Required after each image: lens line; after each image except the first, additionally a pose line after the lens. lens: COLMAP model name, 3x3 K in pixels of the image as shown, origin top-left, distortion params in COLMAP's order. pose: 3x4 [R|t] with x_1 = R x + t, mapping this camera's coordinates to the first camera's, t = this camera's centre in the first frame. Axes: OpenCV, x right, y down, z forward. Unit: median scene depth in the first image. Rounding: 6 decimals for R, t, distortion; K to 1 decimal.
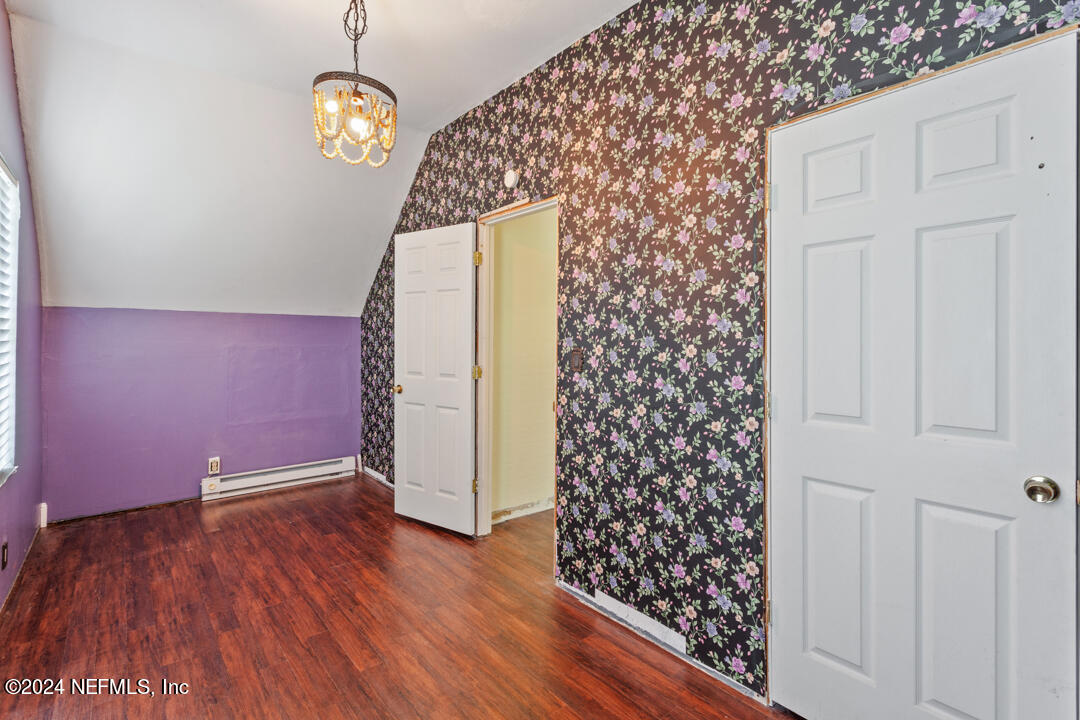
lens RADIAL K [[506.0, 0, 537.2], [0, 506.0, 340.9], [0, 0, 1]] dist [0.000367, 0.000362]
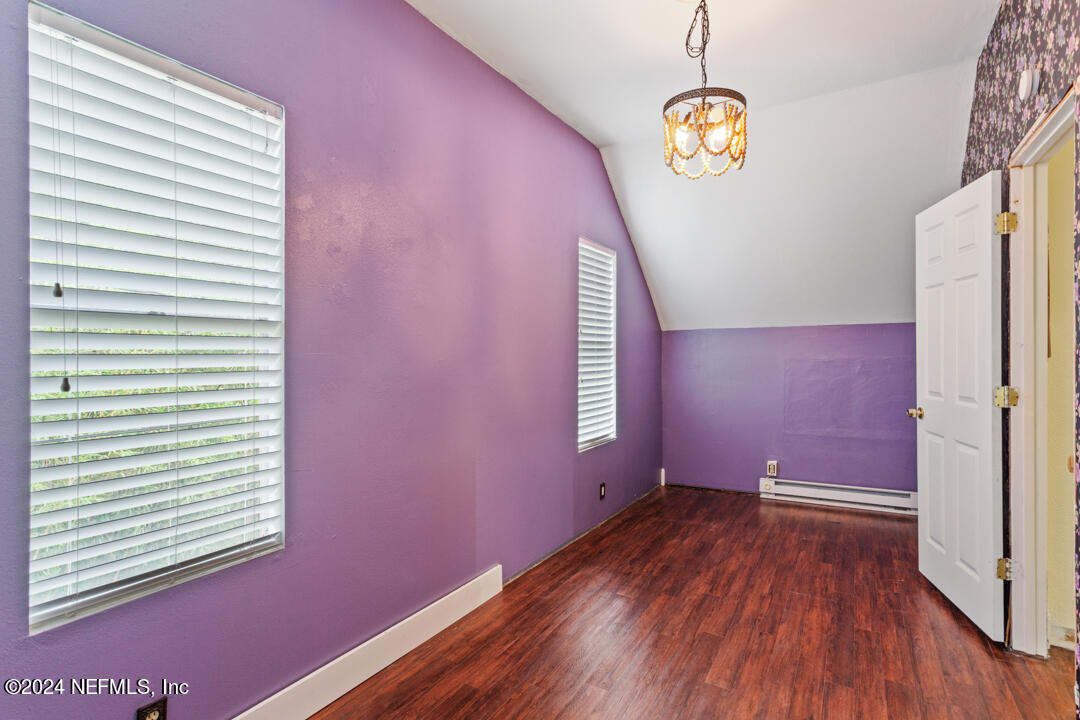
lens RADIAL K [[517.3, 0, 551.8], [0, 517.3, 357.0], [0, 0, 1]] dist [0.001485, 0.000377]
pose [[0.344193, -0.006126, -0.938879, 0.306400], [0.013657, 0.999906, -0.001518, 0.003130], [0.938800, -0.012300, 0.344244, 0.219128]]
